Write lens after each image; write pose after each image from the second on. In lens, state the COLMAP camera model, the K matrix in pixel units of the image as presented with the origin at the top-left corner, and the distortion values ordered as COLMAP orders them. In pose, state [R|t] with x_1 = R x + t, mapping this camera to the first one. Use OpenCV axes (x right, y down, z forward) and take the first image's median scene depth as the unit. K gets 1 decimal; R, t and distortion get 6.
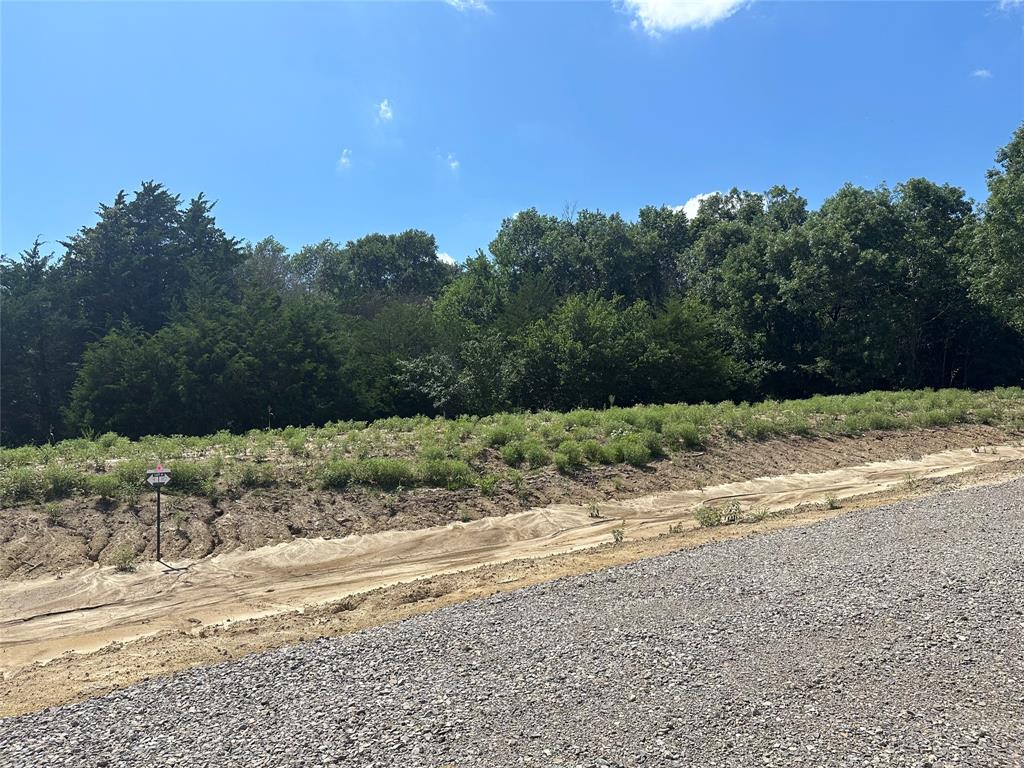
lens RADIAL K [[732.6, 0, 522.6], [0, 732.6, 377.8], [0, 0, 1]] dist [0.059440, -0.058740]
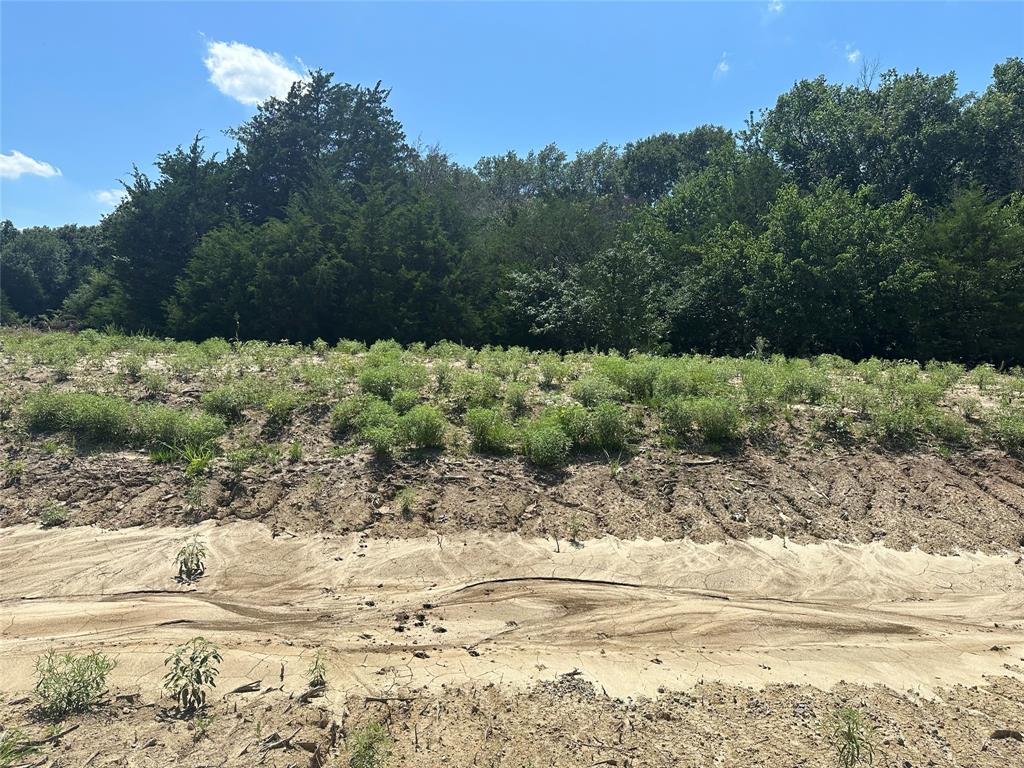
lens RADIAL K [[733.2, 0, 512.9], [0, 733.2, 365.8], [0, 0, 1]] dist [0.138168, -0.191387]
pose [[0.865761, 0.103078, -0.489726, 0.474170], [-0.060586, 0.992949, 0.101890, -0.008901], [0.496776, -0.058542, 0.865902, 0.614717]]
